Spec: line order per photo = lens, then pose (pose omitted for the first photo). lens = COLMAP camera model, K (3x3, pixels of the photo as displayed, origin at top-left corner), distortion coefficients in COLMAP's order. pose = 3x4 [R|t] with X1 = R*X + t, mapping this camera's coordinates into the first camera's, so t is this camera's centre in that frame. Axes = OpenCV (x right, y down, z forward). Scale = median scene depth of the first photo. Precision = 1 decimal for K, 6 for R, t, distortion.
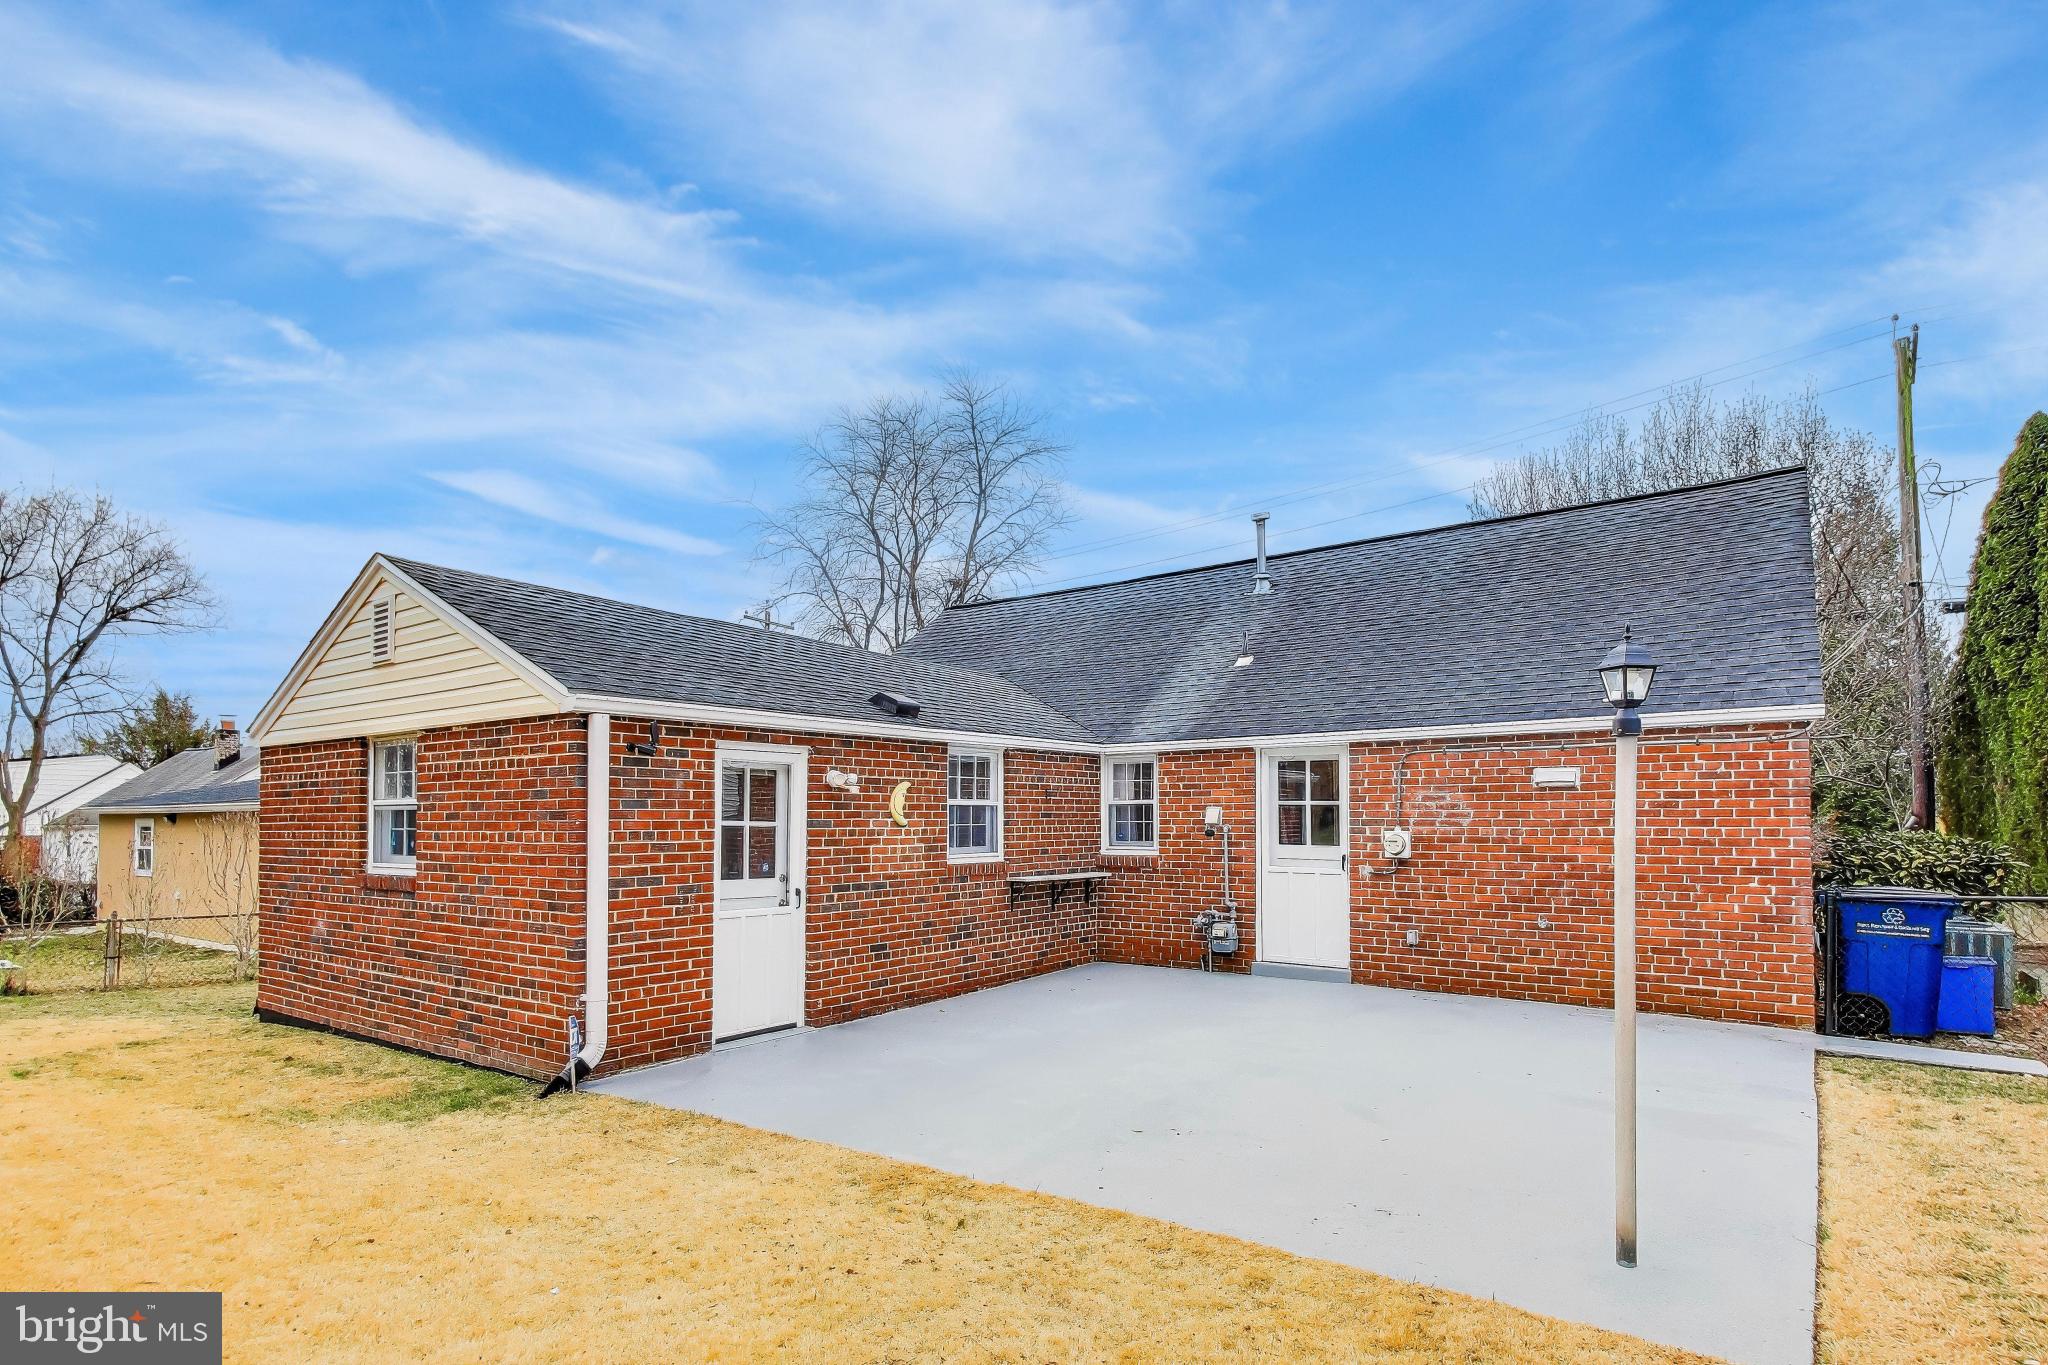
lens RADIAL K [[1131.9, 0, 1024.3], [0, 1131.9, 811.7], [0, 0, 1]] dist [0.004226, 0.000634]
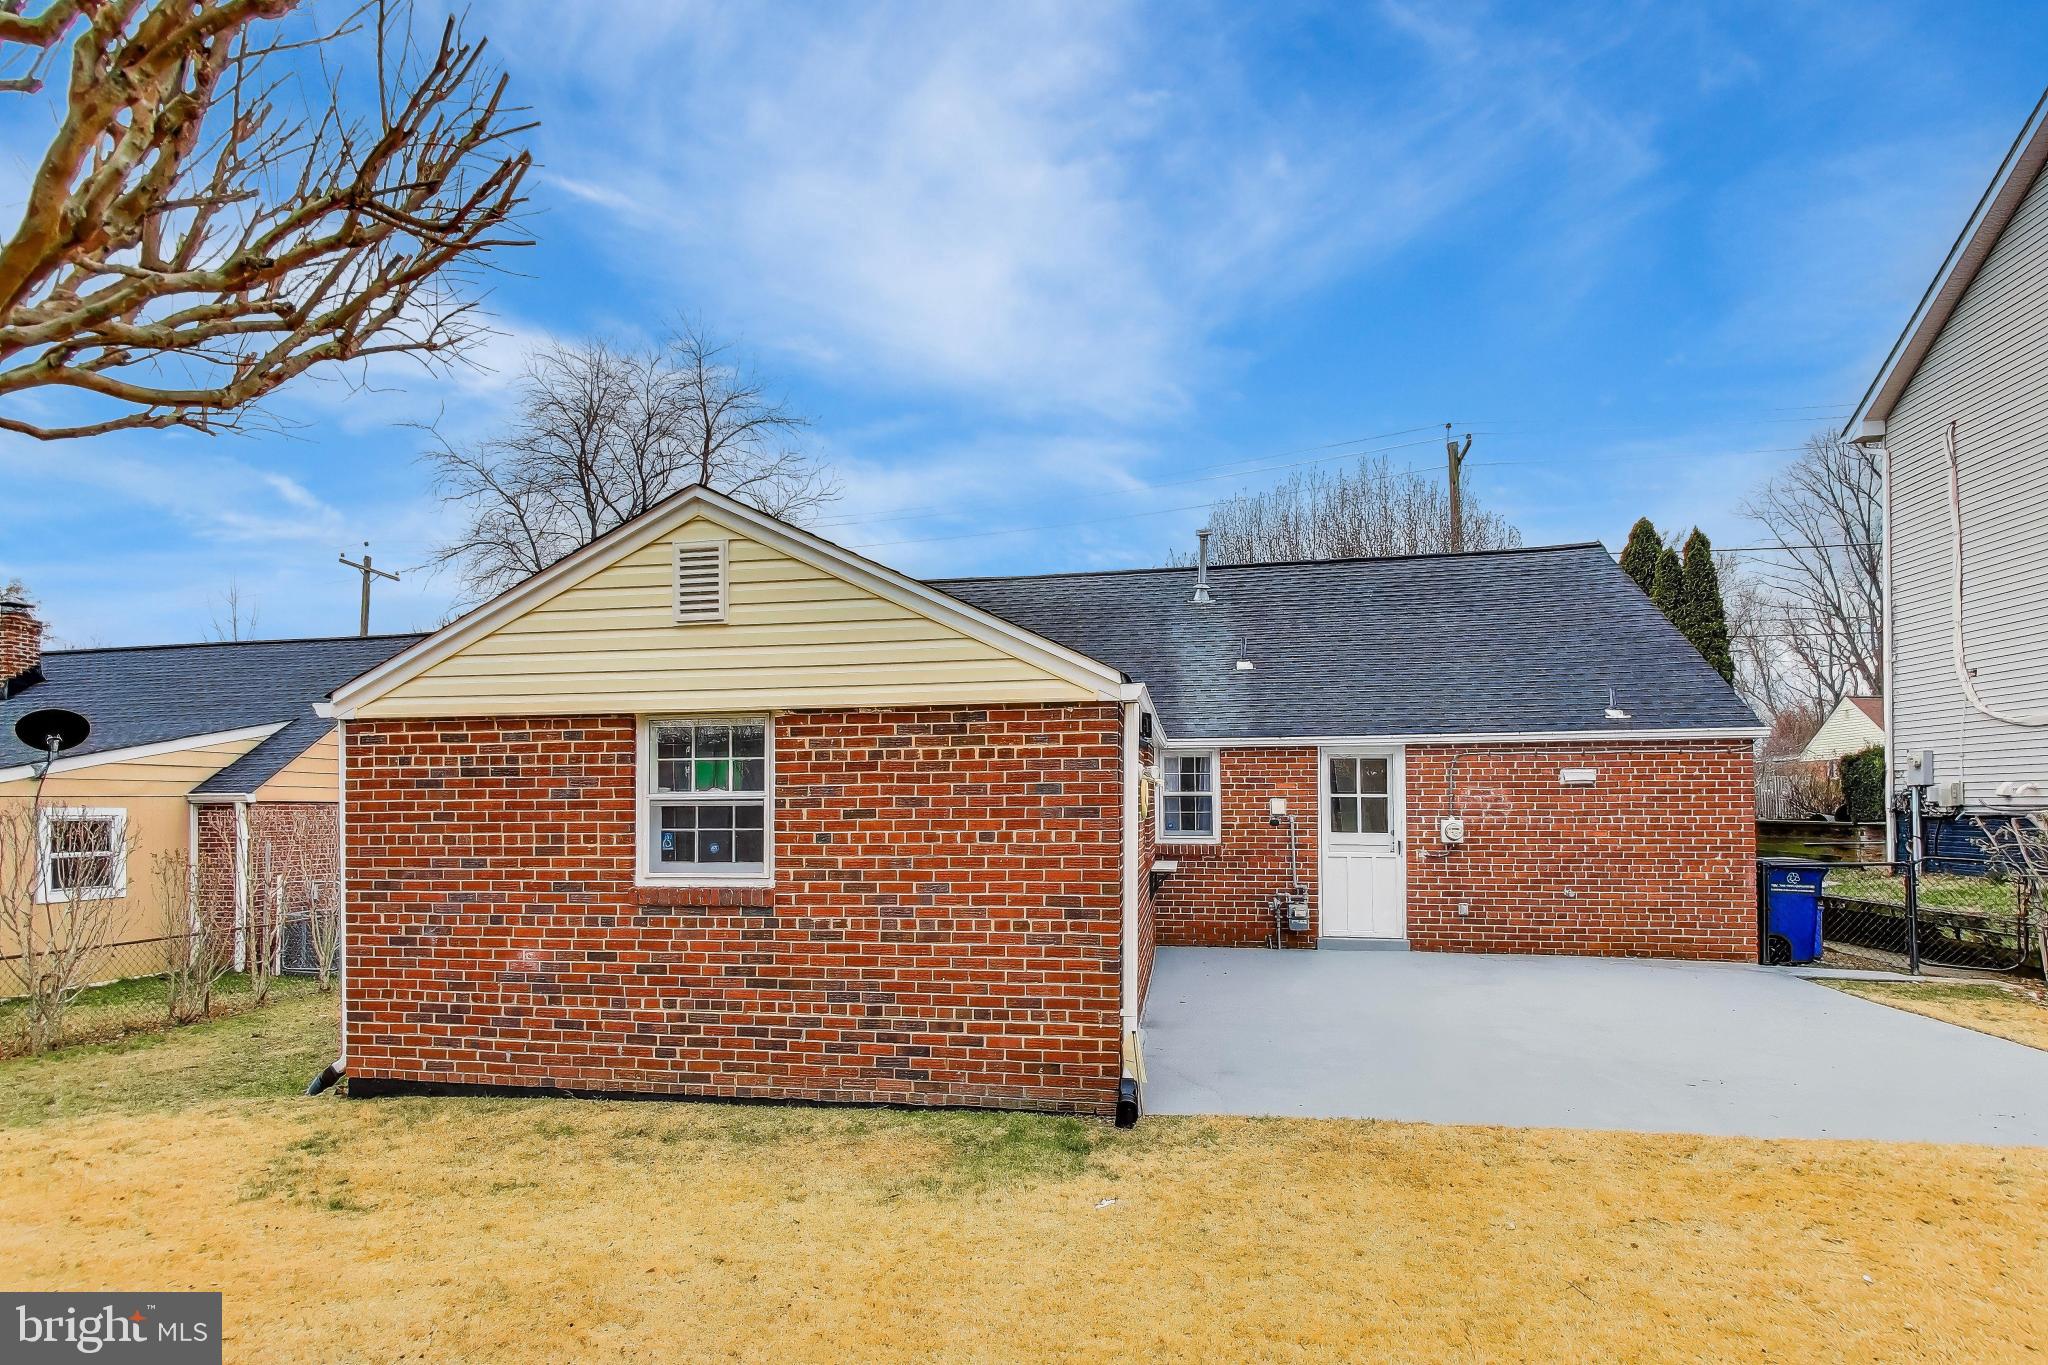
lens RADIAL K [[1126.3, 0, 1011.9], [0, 1126.3, 780.9], [0, 0, 1]] dist [0.030548, -0.038493]
pose [[0.884695, 0.007753, 0.466106, -0.634873], [-0.001844, 0.999912, -0.013132, -0.007489], [-0.466167, 0.010759, 0.884631, 0.166259]]
